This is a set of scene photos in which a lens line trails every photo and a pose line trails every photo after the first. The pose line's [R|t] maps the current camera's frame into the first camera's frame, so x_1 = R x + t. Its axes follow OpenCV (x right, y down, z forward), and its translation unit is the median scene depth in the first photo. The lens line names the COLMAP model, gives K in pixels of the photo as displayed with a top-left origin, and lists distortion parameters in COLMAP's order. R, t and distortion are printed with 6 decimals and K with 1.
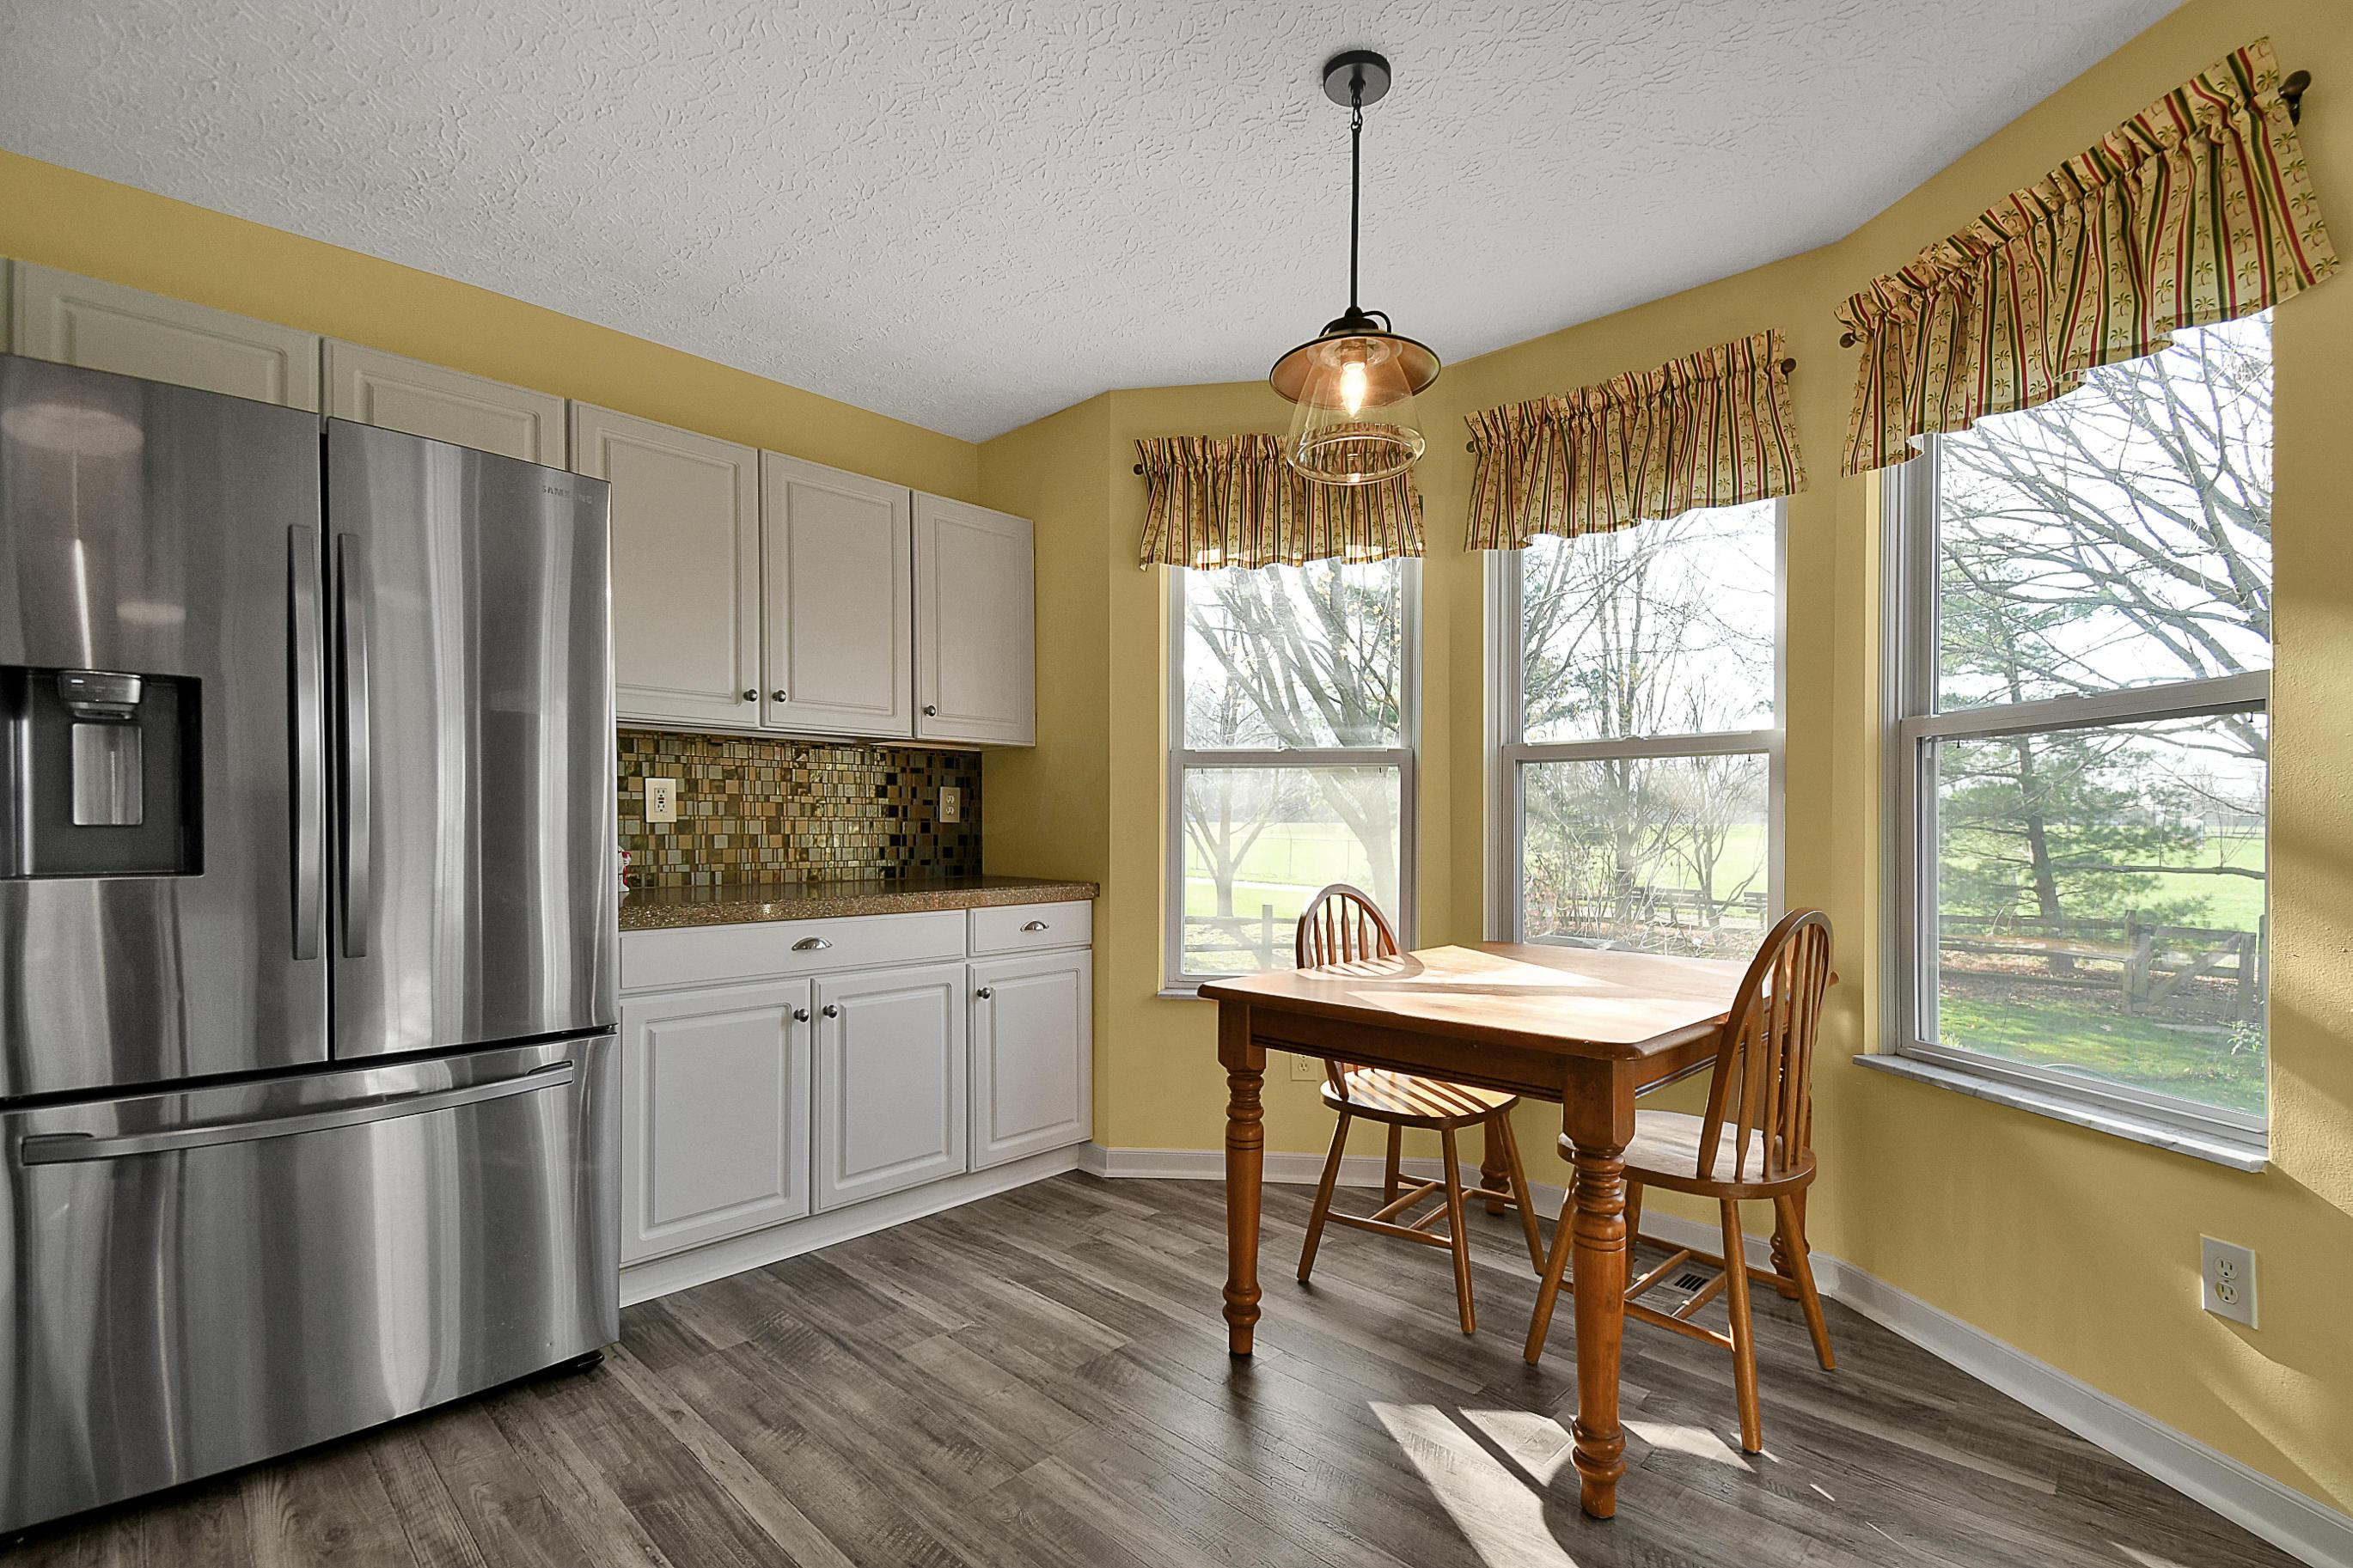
lens RADIAL K [[1054.8, 0, 1216.1], [0, 1054.8, 827.2], [0, 0, 1]] dist [0.003380, -0.013347]
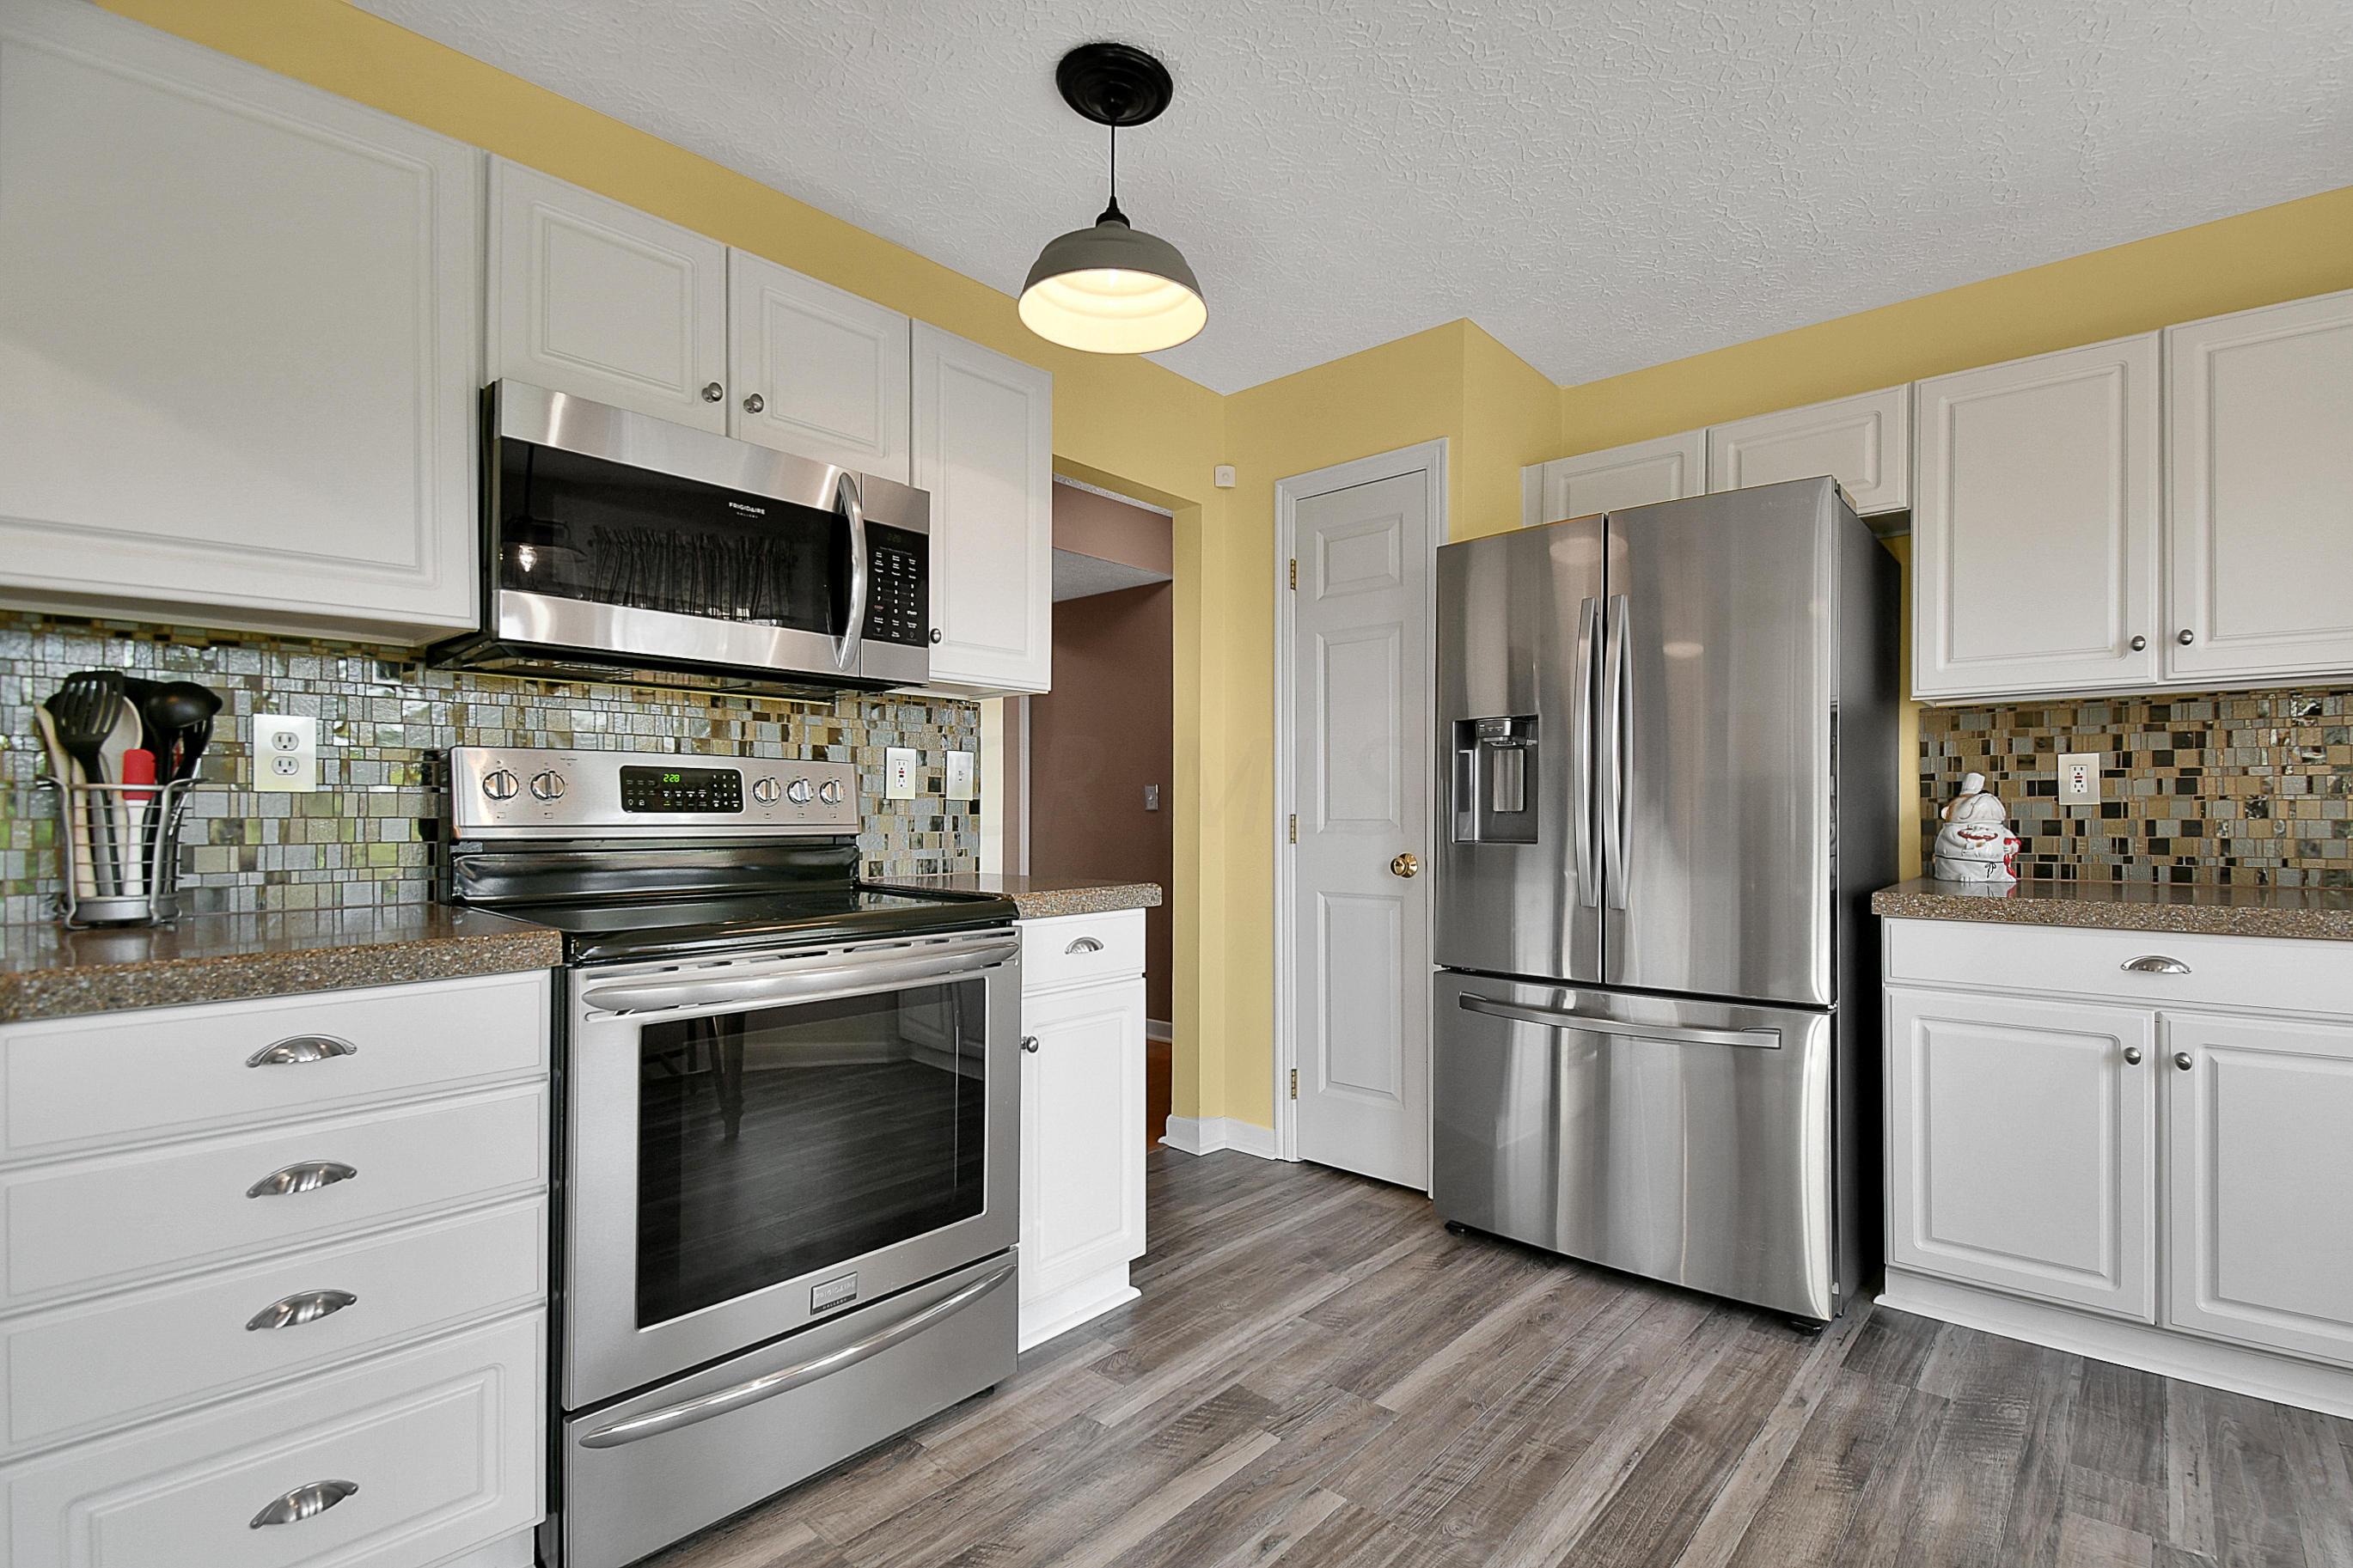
lens RADIAL K [[1054.8, 0, 1194.8], [0, 1054.8, 791.9], [0, 0, 1]] dist [0.003380, -0.013347]
pose [[0.025357, -0.021456, -0.999448, 0.311242], [0.004796, 0.999761, -0.021341, -0.000392], [0.999667, -0.004252, 0.025454, 0.263214]]
